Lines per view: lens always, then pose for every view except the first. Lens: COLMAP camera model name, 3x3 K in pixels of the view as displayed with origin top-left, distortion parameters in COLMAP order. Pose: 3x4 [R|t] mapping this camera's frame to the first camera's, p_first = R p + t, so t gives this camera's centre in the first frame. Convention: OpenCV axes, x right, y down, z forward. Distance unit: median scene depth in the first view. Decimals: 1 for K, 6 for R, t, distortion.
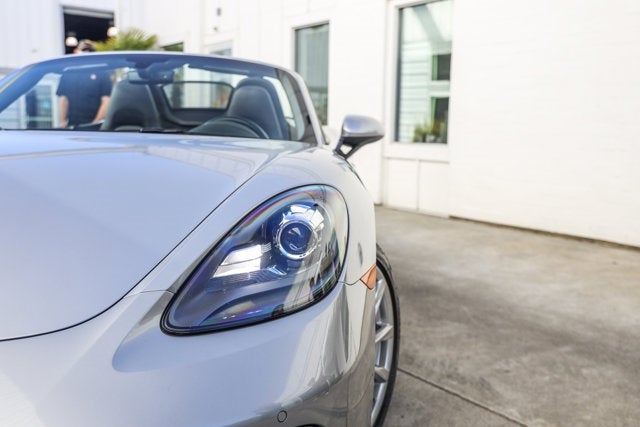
lens RADIAL K [[609.7, 0, 320.0], [0, 609.7, 213.5], [0, 0, 1]] dist [0.003425, 0.012360]
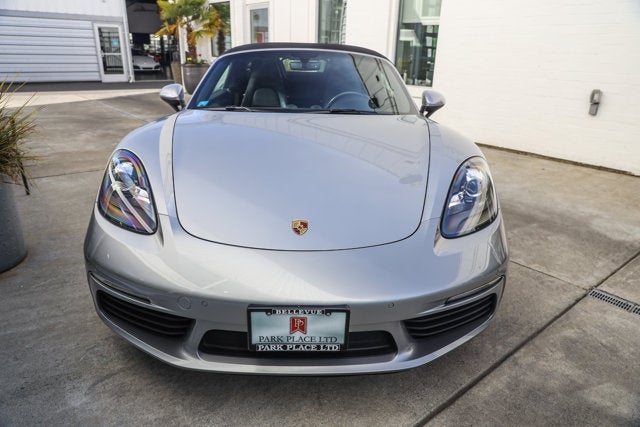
lens RADIAL K [[412.1, 0, 320.0], [0, 412.1, 213.5], [0, 0, 1]] dist [-0.004107, -0.001251]
pose [[0.999245, -0.010209, 0.037490, -0.281486], [0.001669, 0.975257, 0.221068, -0.083449], [-0.038819, -0.220838, 0.974538, -0.158489]]
